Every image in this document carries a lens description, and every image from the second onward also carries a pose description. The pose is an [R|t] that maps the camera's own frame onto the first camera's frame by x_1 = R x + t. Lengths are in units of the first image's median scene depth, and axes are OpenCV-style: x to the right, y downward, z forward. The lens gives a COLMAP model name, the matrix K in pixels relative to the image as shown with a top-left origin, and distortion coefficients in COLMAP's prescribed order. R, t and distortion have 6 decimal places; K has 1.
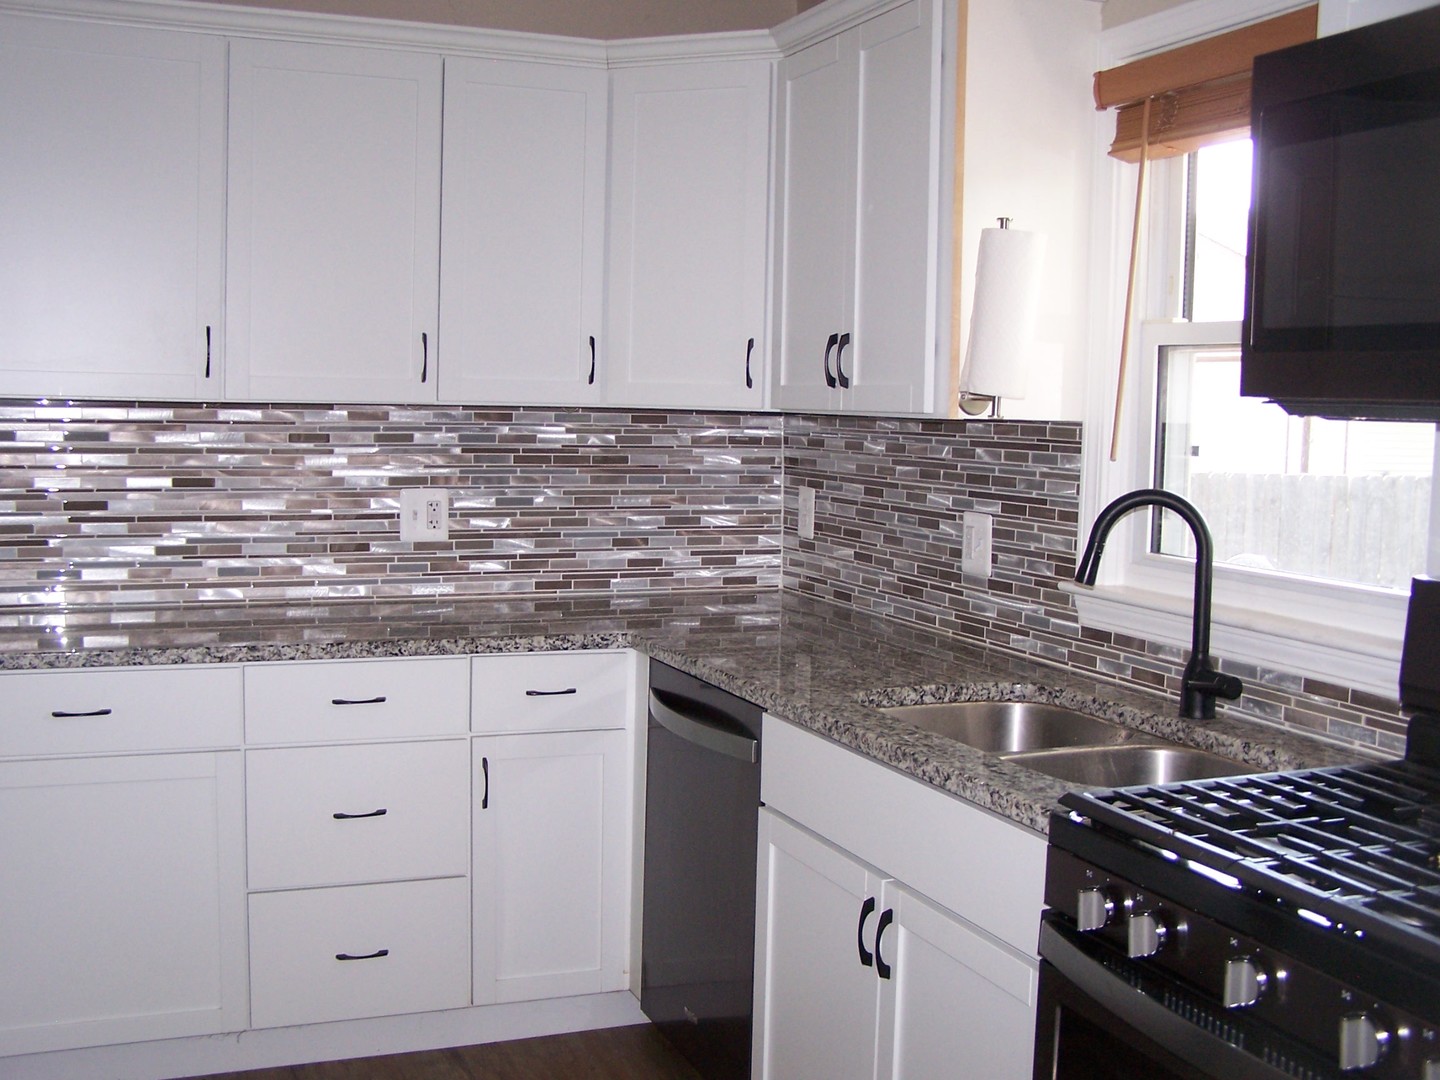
lens RADIAL K [[1639.4, 0, 720.0], [0, 1639.4, 540.0], [0, 0, 1]] dist [-0.127286, -0.004183]
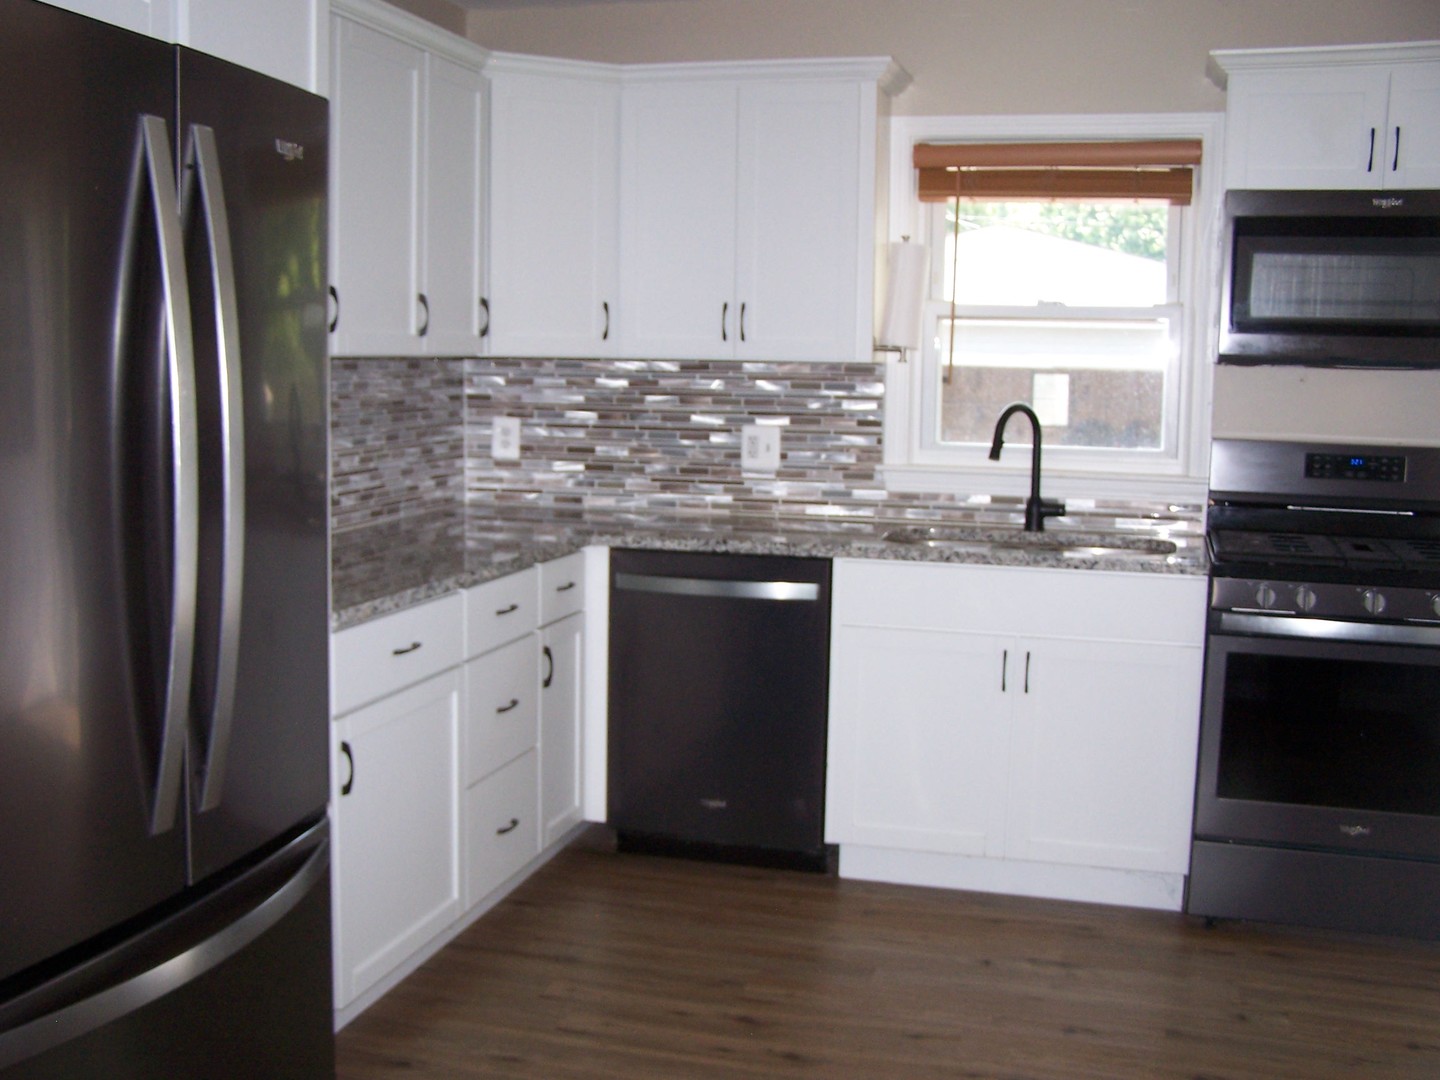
lens RADIAL K [[1639.4, 0, 720.0], [0, 1639.4, 540.0], [0, 0, 1]] dist [-0.127286, -0.004183]
pose [[0.601758, -0.105533, 0.791675, -1.001845], [0.065291, 0.994414, 0.082931, -0.038049], [-0.796005, 0.001785, 0.605287, 0.148922]]
